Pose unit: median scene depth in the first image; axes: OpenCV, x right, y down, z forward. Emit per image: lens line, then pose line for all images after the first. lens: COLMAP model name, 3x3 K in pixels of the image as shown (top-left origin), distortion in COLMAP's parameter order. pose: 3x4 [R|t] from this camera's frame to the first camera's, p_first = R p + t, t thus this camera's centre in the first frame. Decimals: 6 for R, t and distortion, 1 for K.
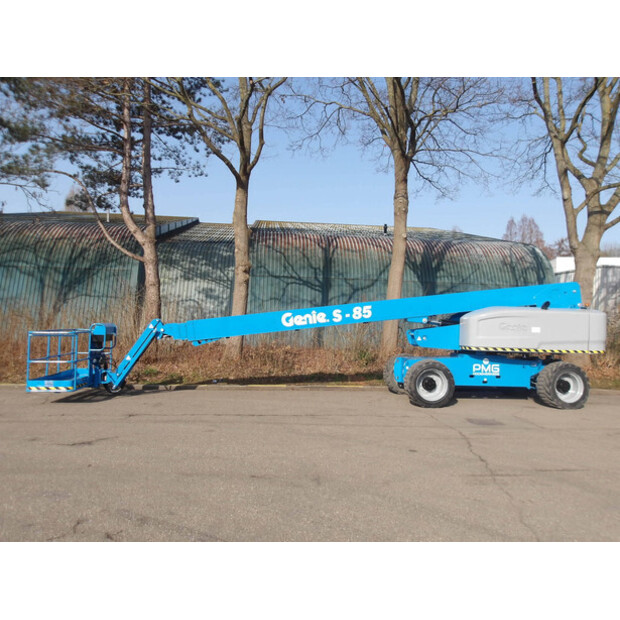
lens RADIAL K [[512.1, 0, 310.0], [0, 512.1, 310.0], [0, 0, 1]] dist [0.003546, -0.000890]
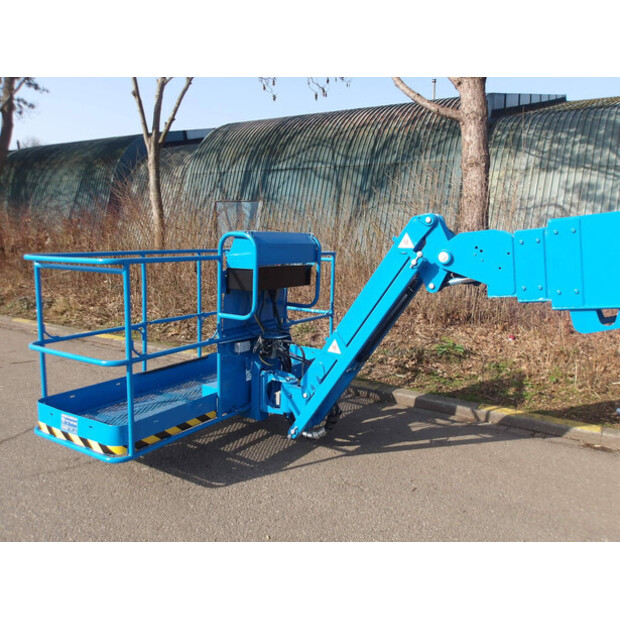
lens RADIAL K [[512.1, 0, 310.0], [0, 512.1, 310.0], [0, 0, 1]] dist [0.003546, -0.000890]
pose [[0.794707, 0.085165, -0.600989, -0.154427], [0.004961, 0.989164, 0.146733, 0.022547], [0.606973, -0.119592, 0.785673, 0.624591]]
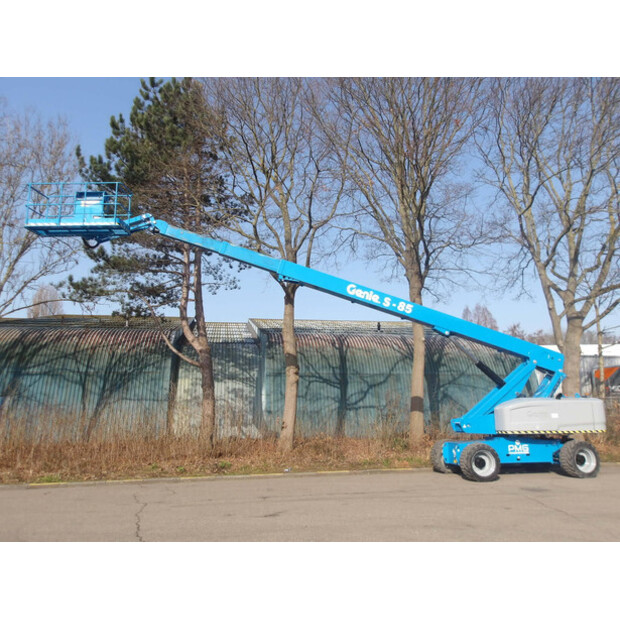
lens RADIAL K [[512.4, 0, 328.1], [0, 512.4, 310.5], [0, 0, 1]] dist [0.000857, 0.003105]
pose [[0.994538, -0.015282, 0.103246, -0.207811], [0.033499, 0.983624, -0.177090, -0.009909], [-0.098849, 0.179582, 0.978764, -0.207669]]
